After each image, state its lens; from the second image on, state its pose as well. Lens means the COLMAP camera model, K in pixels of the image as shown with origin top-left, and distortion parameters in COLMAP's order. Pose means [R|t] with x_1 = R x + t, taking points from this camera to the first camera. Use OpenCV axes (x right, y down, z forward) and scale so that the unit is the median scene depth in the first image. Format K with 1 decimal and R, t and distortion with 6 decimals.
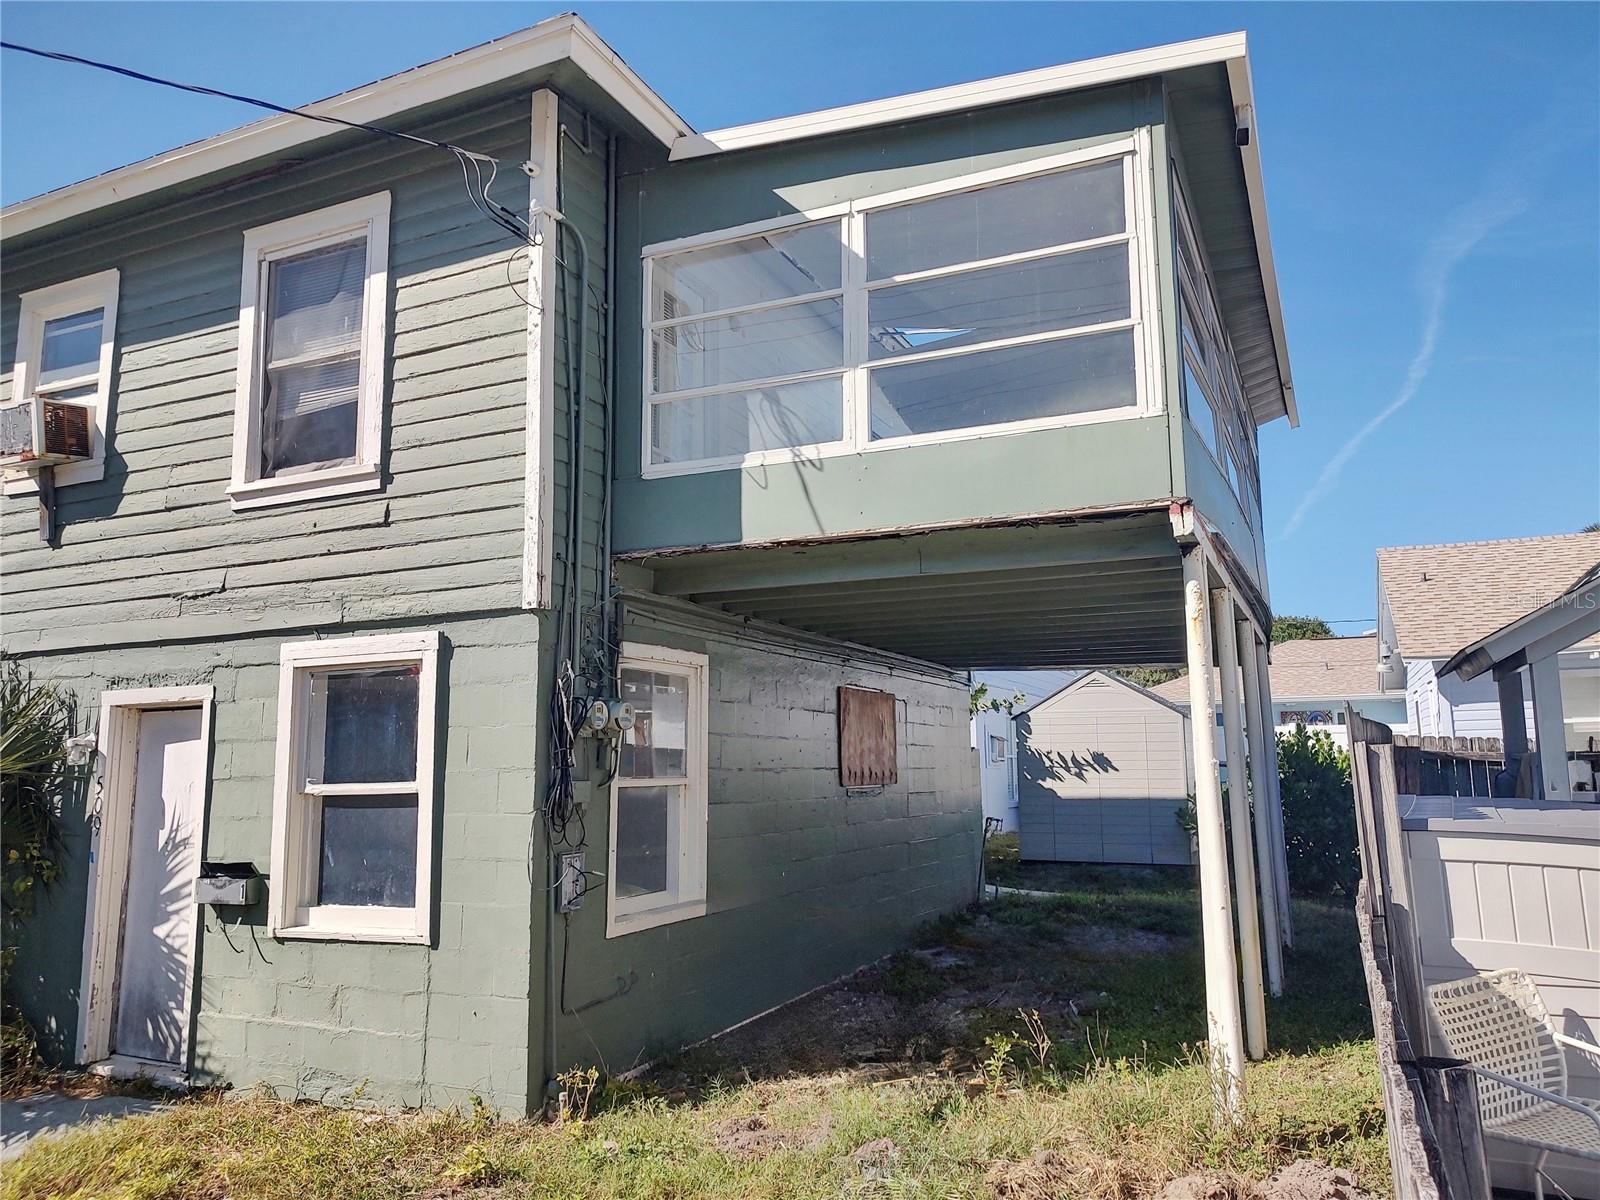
lens RADIAL K [[1161.4, 0, 797.6], [0, 1161.4, 597.9], [0, 0, 1]] dist [-0.001419, 0.013612]
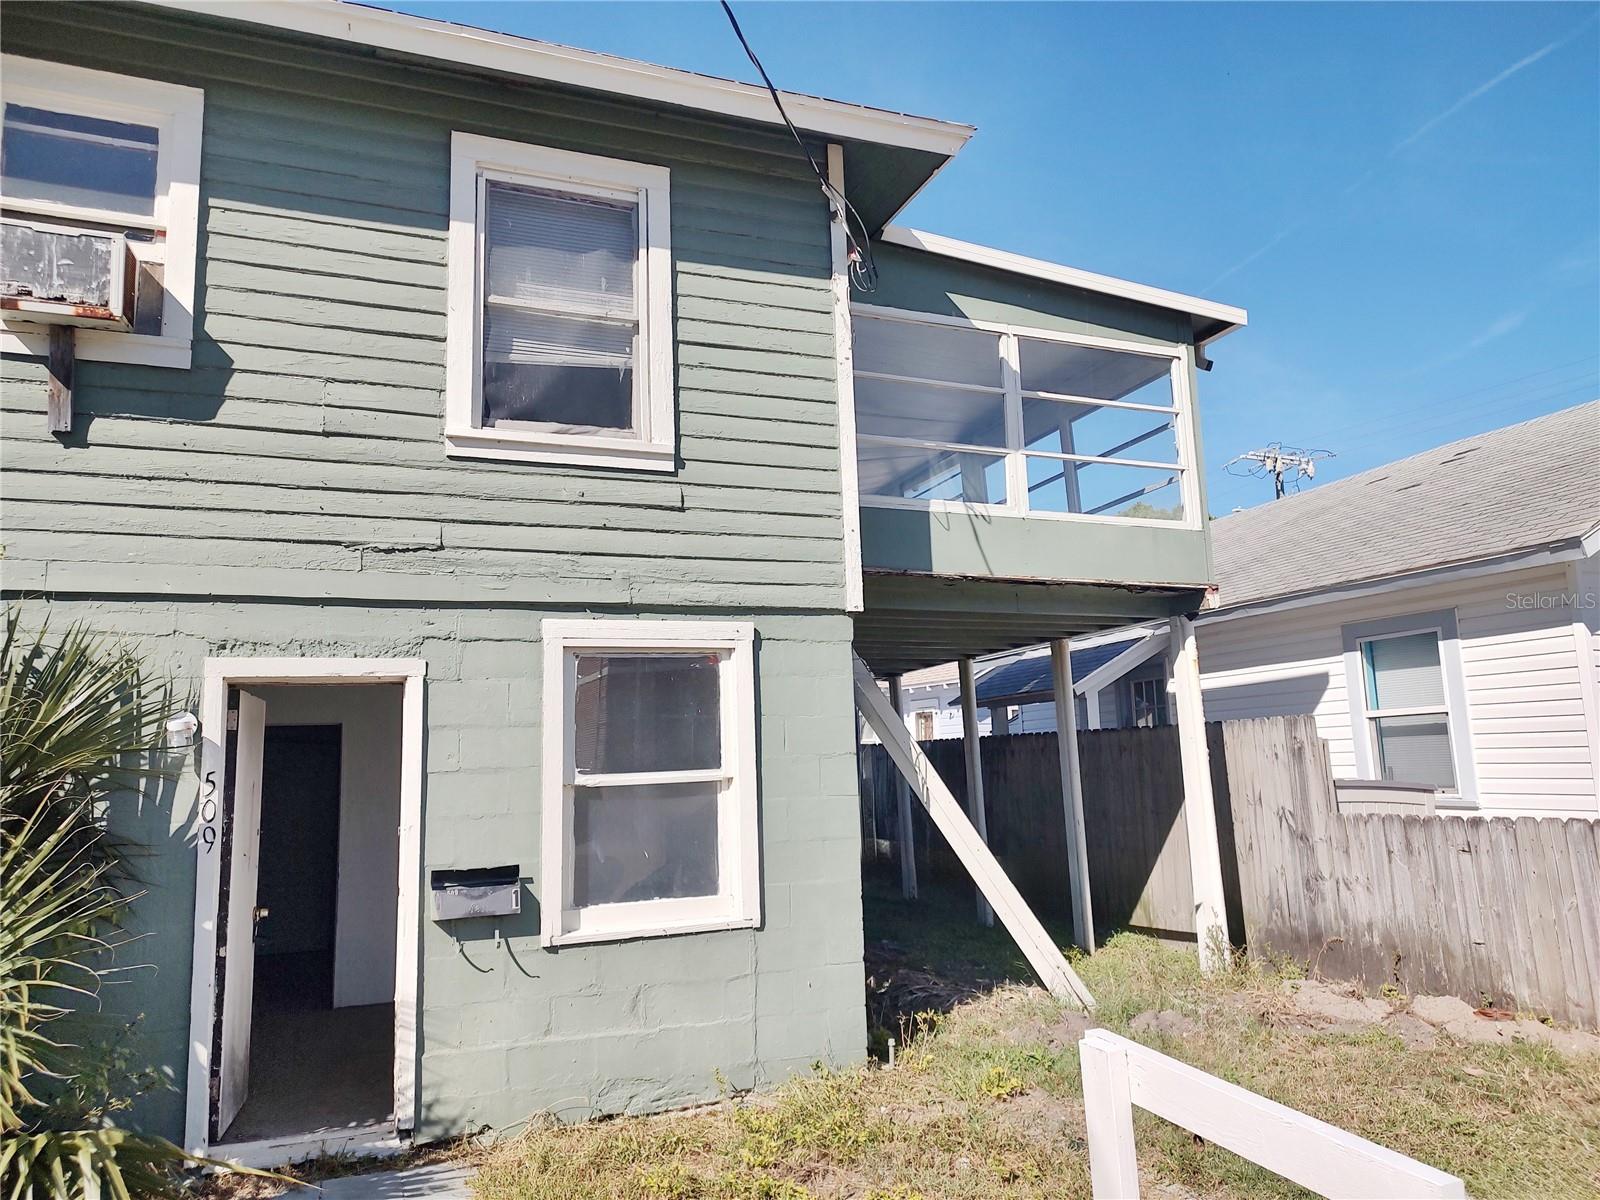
lens RADIAL K [[1038.4, 0, 798.1], [0, 1038.4, 602.3], [0, 0, 1]] dist [0.010846, -0.004428]
pose [[0.718644, 0.097642, 0.688489, -0.860276], [-0.090719, 0.994795, -0.046390, 0.045977], [-0.689436, -0.029122, 0.723761, 0.284158]]
